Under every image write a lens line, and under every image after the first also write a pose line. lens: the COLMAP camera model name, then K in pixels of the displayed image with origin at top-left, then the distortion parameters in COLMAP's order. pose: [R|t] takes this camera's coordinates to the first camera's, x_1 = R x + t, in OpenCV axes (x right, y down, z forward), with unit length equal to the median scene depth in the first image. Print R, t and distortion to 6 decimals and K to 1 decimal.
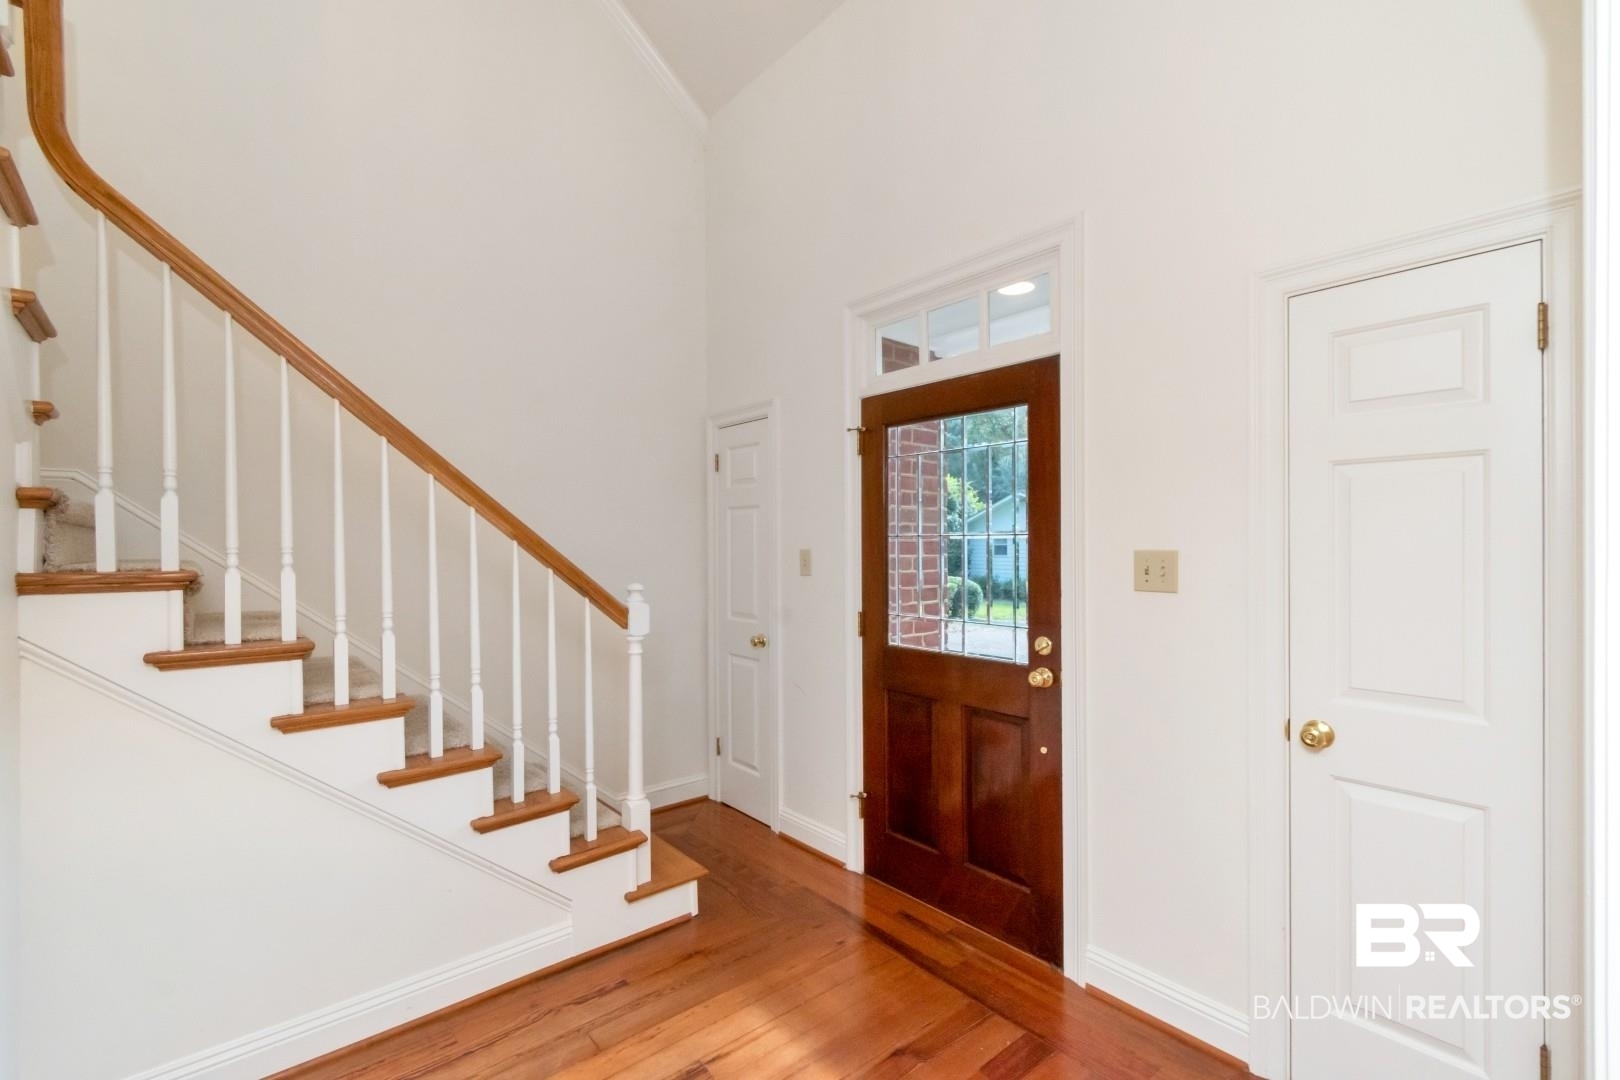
lens RADIAL K [[737.9, 0, 810.0], [0, 737.9, 540.0], [0, 0, 1]] dist [-0.001681, -0.000048]
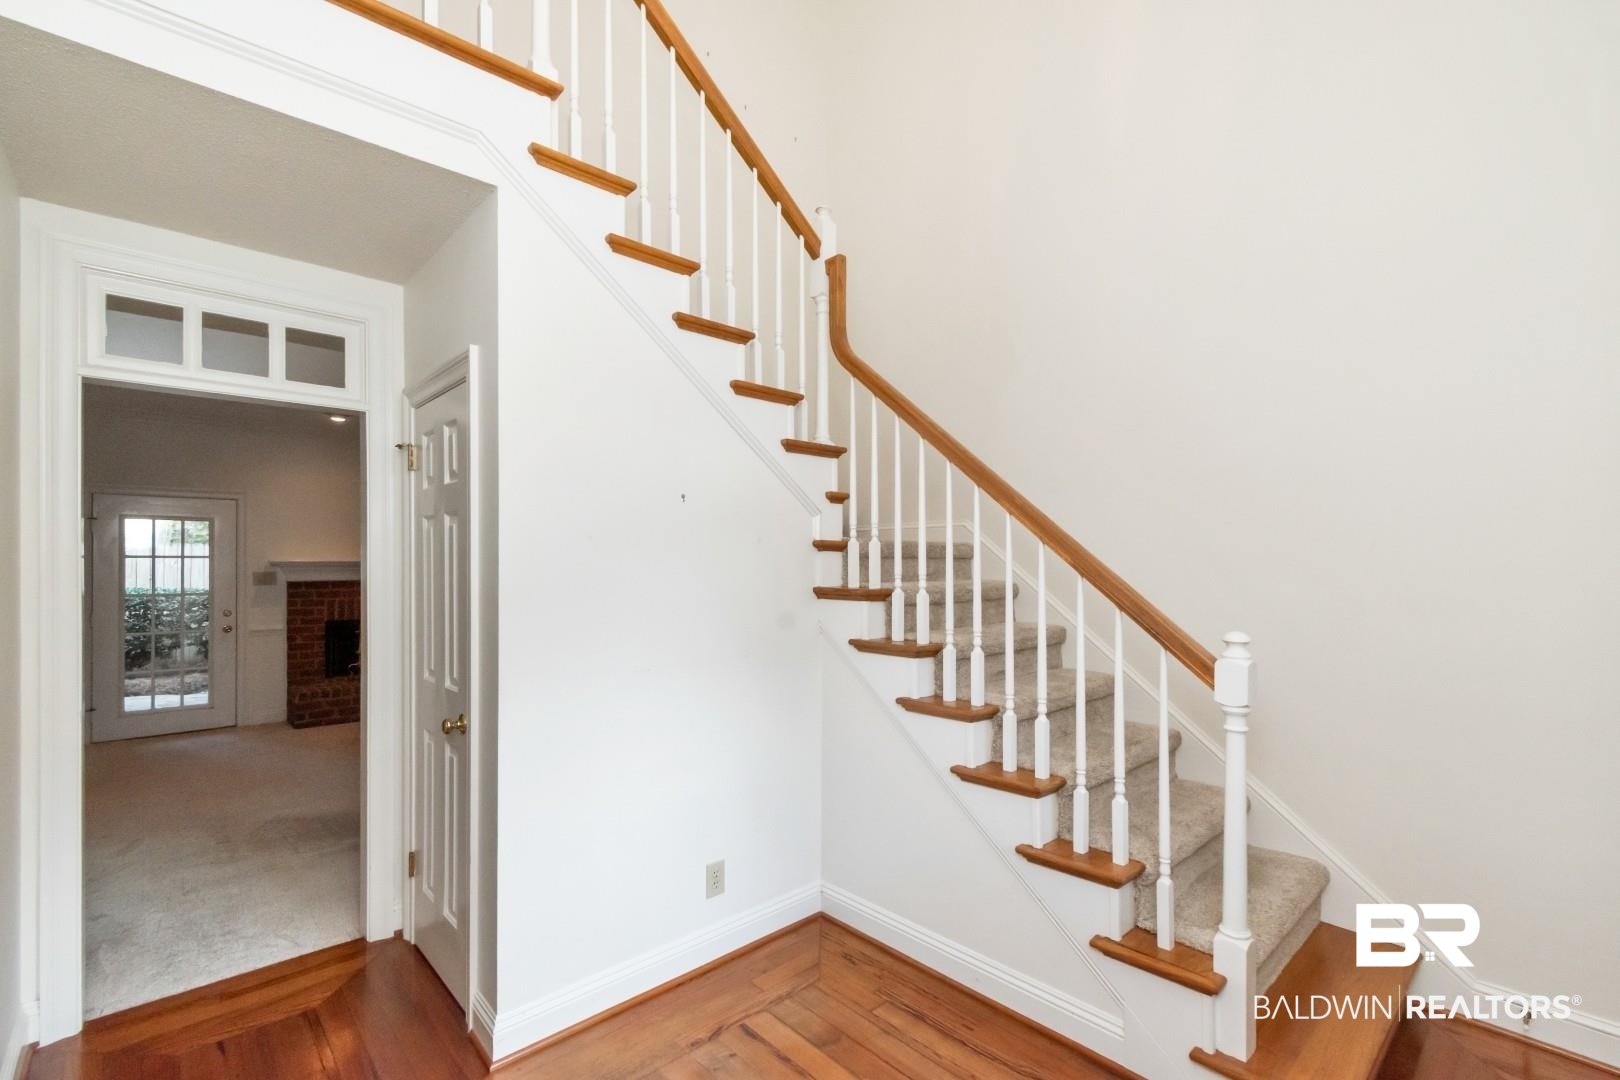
lens RADIAL K [[726.2, 0, 812.7], [0, 726.2, 566.9], [0, 0, 1]] dist [-0.000695, -0.000278]
pose [[0.016728, 0.000734, -0.999860, 0.513766], [-0.001071, 0.999999, 0.000716, -0.004343], [0.999860, 0.001058, 0.016729, 0.648600]]
